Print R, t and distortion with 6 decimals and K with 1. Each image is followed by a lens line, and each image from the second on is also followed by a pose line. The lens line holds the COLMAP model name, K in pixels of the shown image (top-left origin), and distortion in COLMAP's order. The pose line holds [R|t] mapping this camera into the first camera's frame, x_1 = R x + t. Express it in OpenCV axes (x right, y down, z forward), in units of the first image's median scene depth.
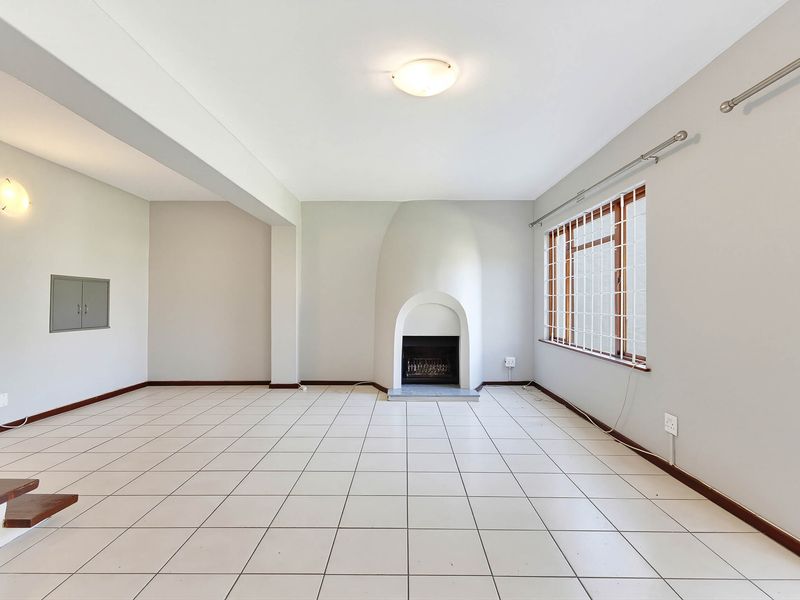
lens RADIAL K [[386.2, 0, 400.0], [0, 386.2, 300.0], [0, 0, 1]] dist [0.000520, 0.000637]
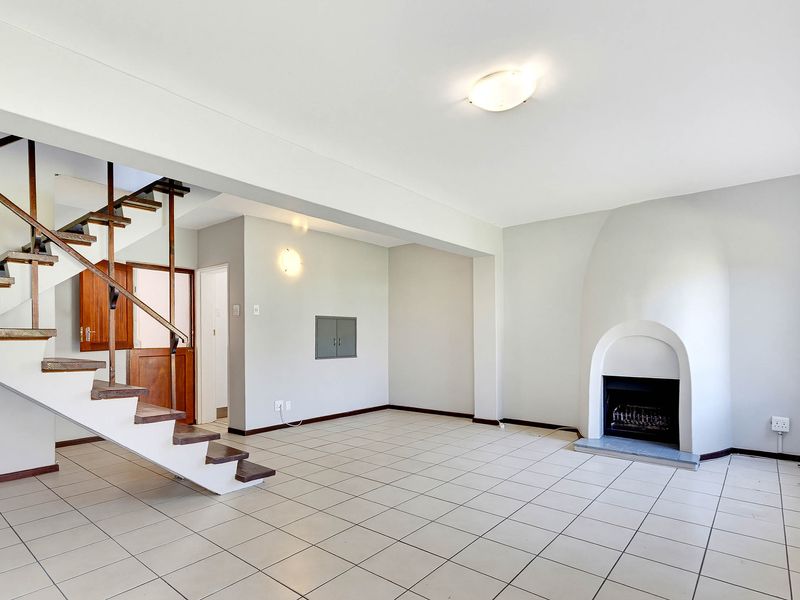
lens RADIAL K [[439.4, 0, 403.4], [0, 439.4, 339.2], [0, 0, 1]] dist [-0.001792, 0.000067]
pose [[0.776918, -0.000626, -0.629602, 0.258735], [0.010952, 0.999862, 0.012520, -0.000445], [0.629507, -0.016623, 0.776817, 0.016419]]
